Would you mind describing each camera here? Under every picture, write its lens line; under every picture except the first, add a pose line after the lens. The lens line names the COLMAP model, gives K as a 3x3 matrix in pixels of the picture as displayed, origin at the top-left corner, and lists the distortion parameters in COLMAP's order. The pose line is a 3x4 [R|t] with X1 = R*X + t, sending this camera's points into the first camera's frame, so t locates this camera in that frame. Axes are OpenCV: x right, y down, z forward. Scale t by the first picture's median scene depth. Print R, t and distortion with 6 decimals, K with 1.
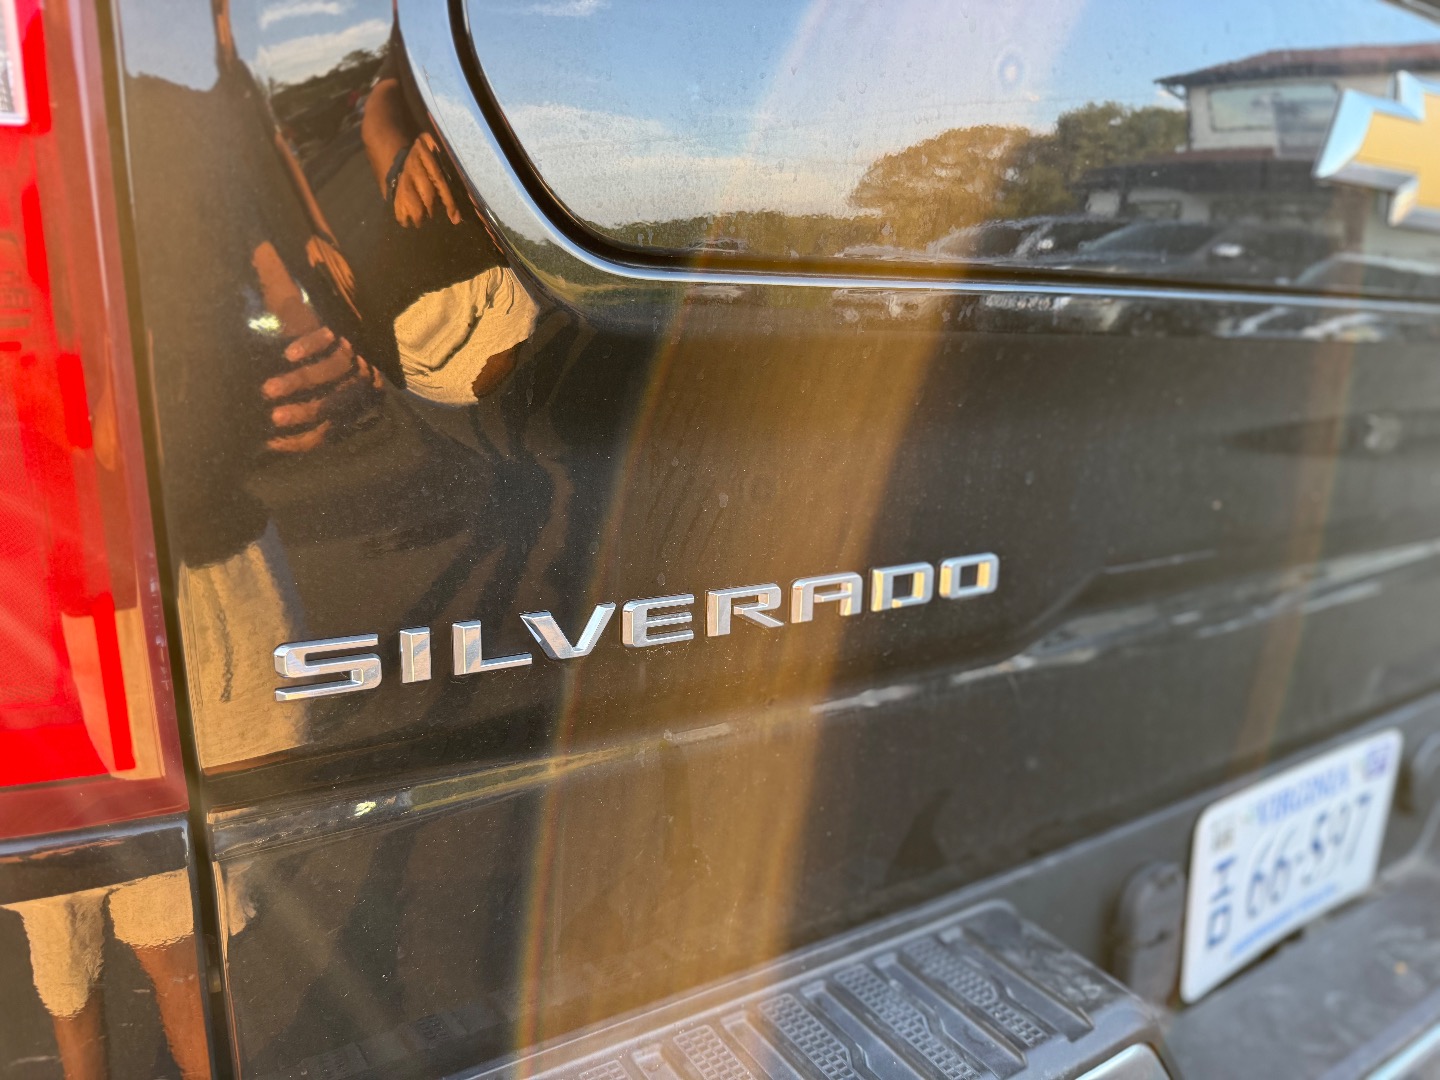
lens RADIAL K [[1036.6, 0, 704.6], [0, 1036.6, 516.5], [0, 0, 1]] dist [0.041211, -0.071016]
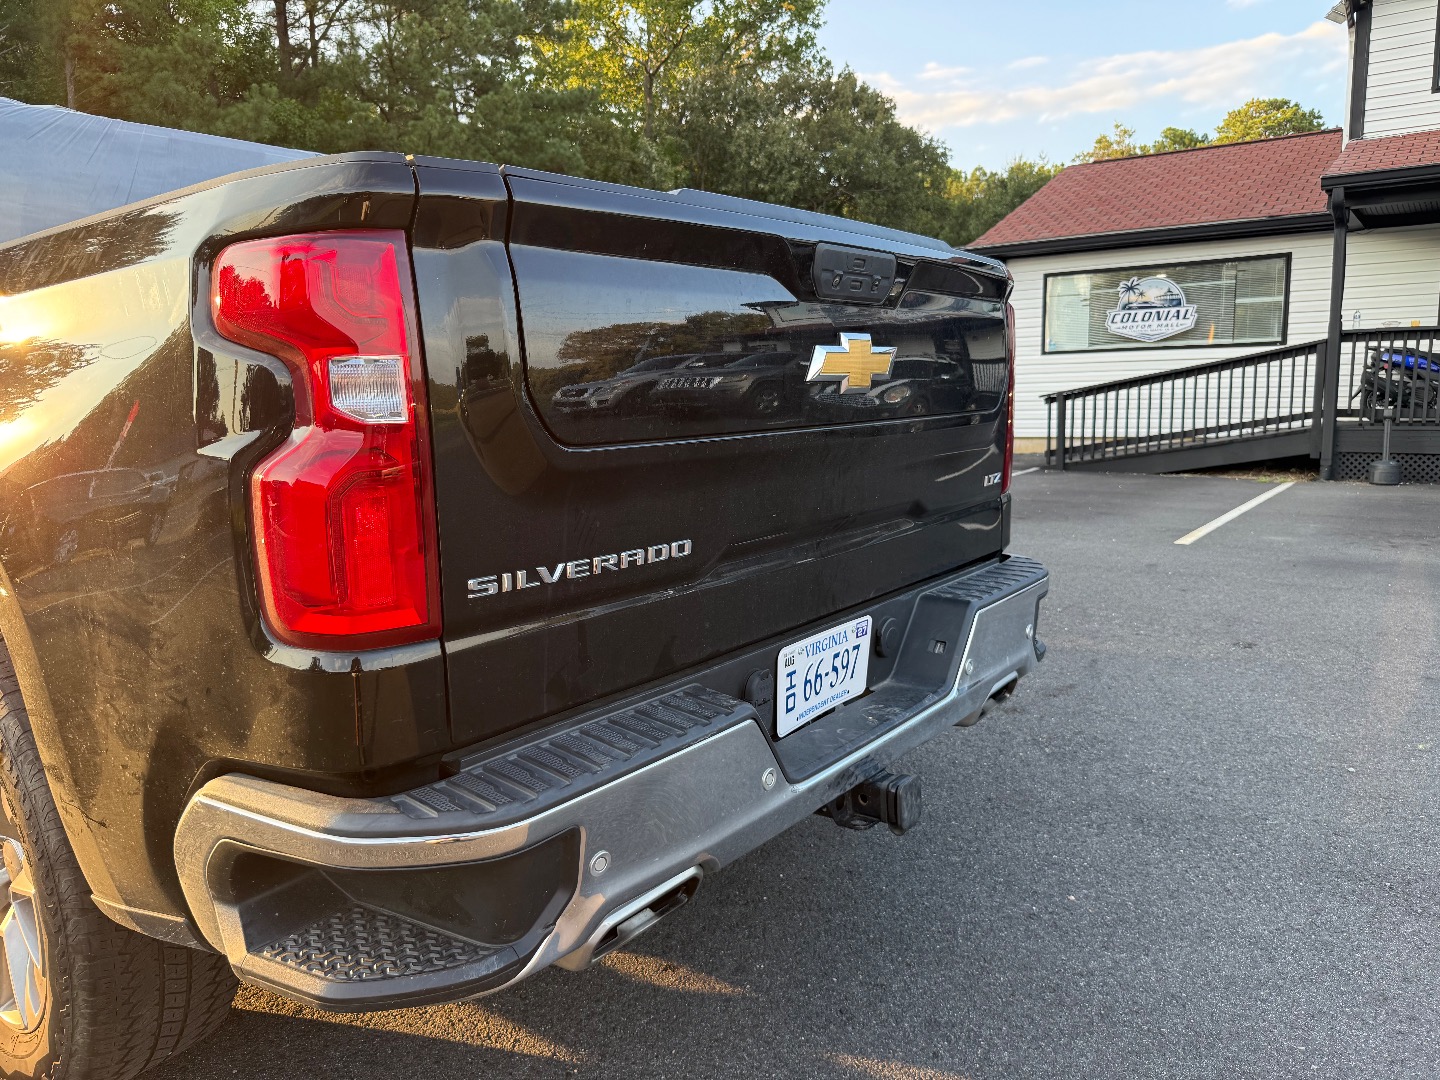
lens RADIAL K [[1036.6, 0, 721.2], [0, 1036.6, 539.9], [0, 0, 1]] dist [0.041211, -0.071016]
pose [[0.946924, -0.050519, 0.317464, -0.435370], [0.045291, 0.998689, 0.023834, -0.019642], [-0.318252, -0.008191, 0.947971, -1.370615]]
